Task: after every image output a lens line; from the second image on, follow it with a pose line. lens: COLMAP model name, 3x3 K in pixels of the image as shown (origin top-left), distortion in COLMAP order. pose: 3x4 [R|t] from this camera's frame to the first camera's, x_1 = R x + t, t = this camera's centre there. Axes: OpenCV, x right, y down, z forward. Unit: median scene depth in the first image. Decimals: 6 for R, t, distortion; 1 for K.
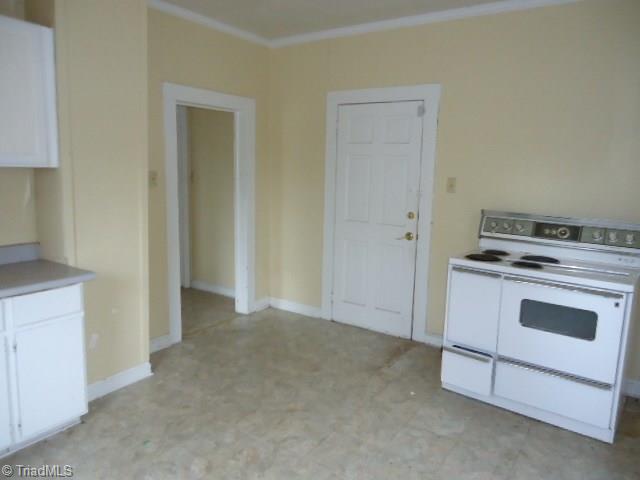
lens RADIAL K [[463.3, 0, 320.0], [0, 463.3, 240.0], [0, 0, 1]] dist [-0.001871, -0.002262]
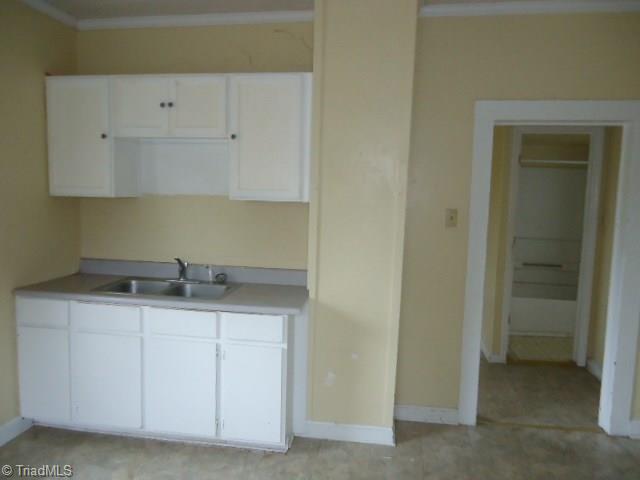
lens RADIAL K [[463.3, 0, 320.0], [0, 463.3, 240.0], [0, 0, 1]] dist [-0.001871, -0.002262]
pose [[0.428187, 0.087834, -0.899412, 0.327865], [-0.157033, 0.987356, 0.021663, -0.083056], [0.889942, 0.131962, 0.436566, 0.483887]]
